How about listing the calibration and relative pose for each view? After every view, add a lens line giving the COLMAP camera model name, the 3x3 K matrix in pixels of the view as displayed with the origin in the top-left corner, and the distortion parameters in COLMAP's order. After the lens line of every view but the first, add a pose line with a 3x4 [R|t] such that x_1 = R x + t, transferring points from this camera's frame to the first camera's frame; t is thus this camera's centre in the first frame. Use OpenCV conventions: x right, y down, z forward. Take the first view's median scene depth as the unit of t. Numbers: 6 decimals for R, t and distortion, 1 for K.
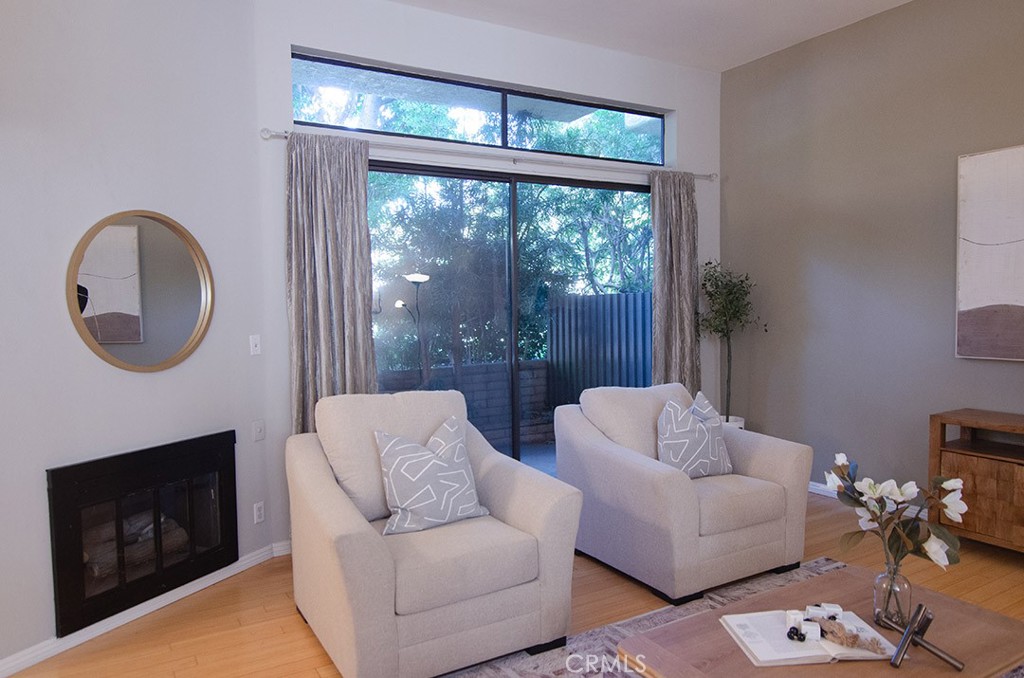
lens RADIAL K [[695.6, 0, 508.3], [0, 695.6, 340.5], [0, 0, 1]] dist [0.012335, -0.028520]
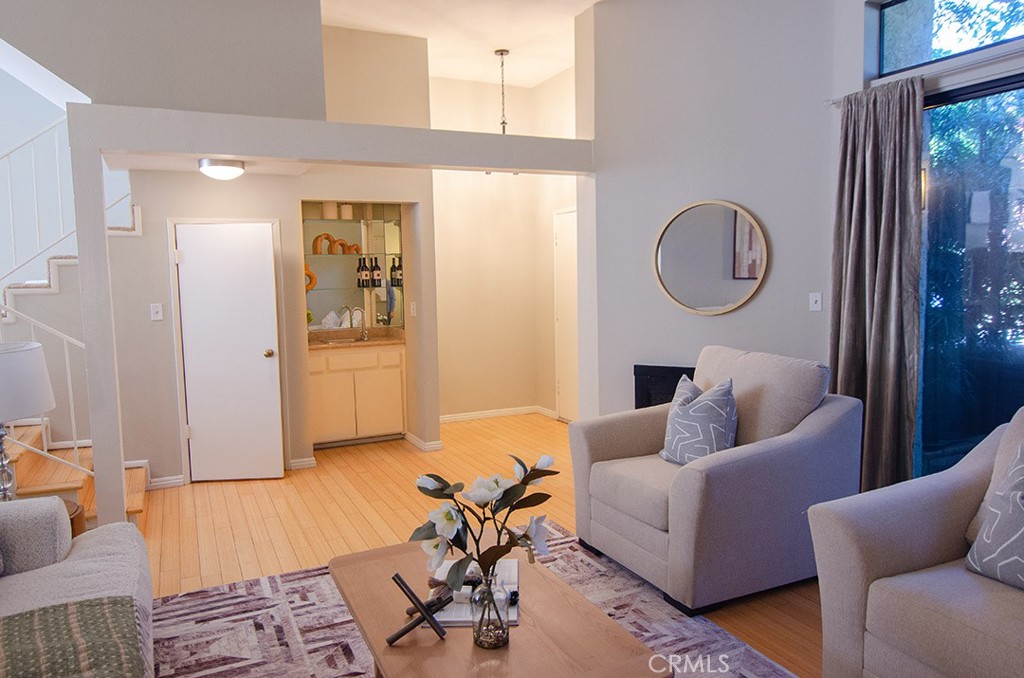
lens RADIAL K [[695.6, 0, 508.3], [0, 695.6, 340.5], [0, 0, 1]] dist [0.012335, -0.028520]
pose [[-0.082791, 0.111025, -0.990363, 0.803095], [-0.031161, 0.993000, 0.113926, -0.045713], [0.996080, 0.040293, -0.078752, 0.619207]]
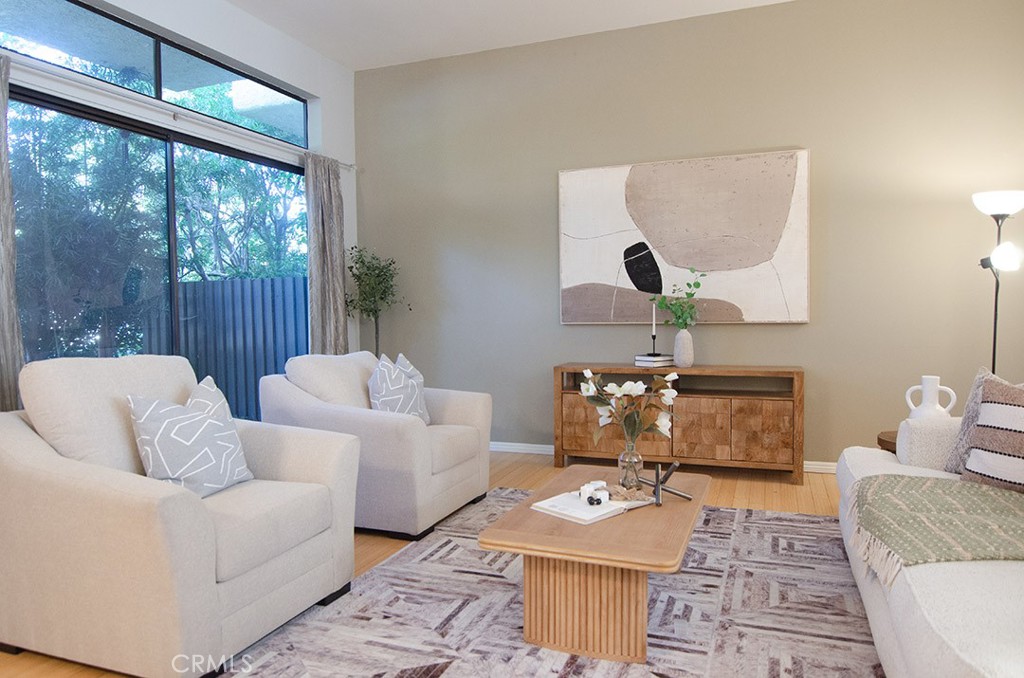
lens RADIAL K [[695.6, 0, 508.3], [0, 695.6, 340.5], [0, 0, 1]] dist [0.012335, -0.028520]
pose [[0.782322, -0.022590, 0.622465, -0.278028], [0.035568, 0.999332, -0.008435, 0.069450], [-0.621858, 0.028739, 0.782602, 0.040016]]
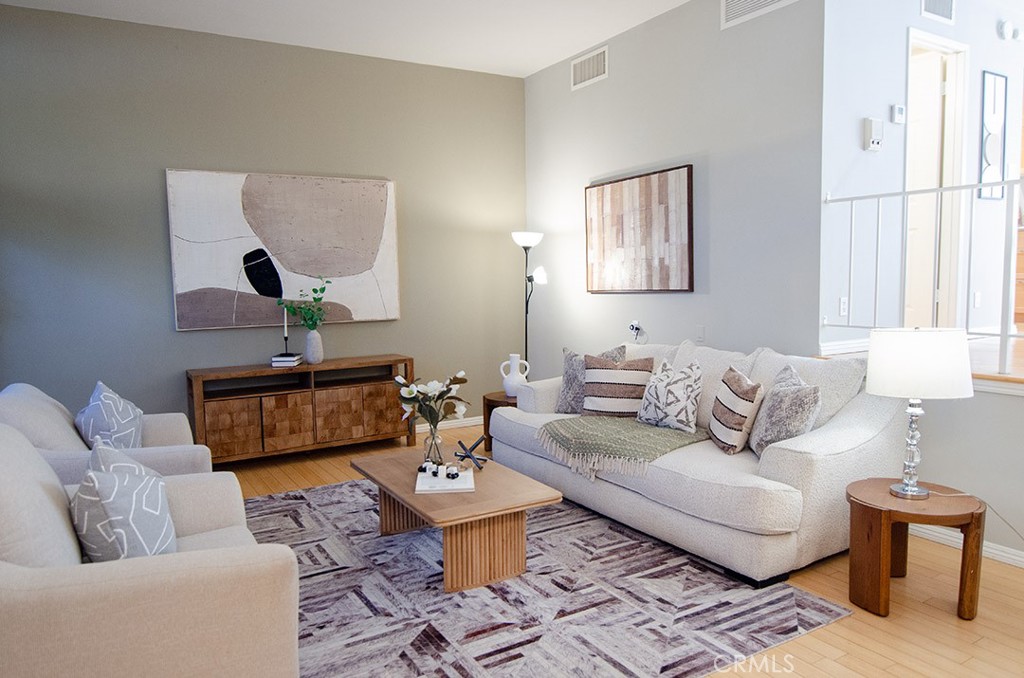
lens RADIAL K [[695.6, 0, 508.3], [0, 695.6, 340.5], [0, 0, 1]] dist [0.012335, -0.028520]
pose [[-0.012369, -0.079441, 0.996763, -0.677059], [0.073180, 0.994094, 0.080136, -0.016606], [-0.997242, 0.073934, -0.006482, 0.460581]]
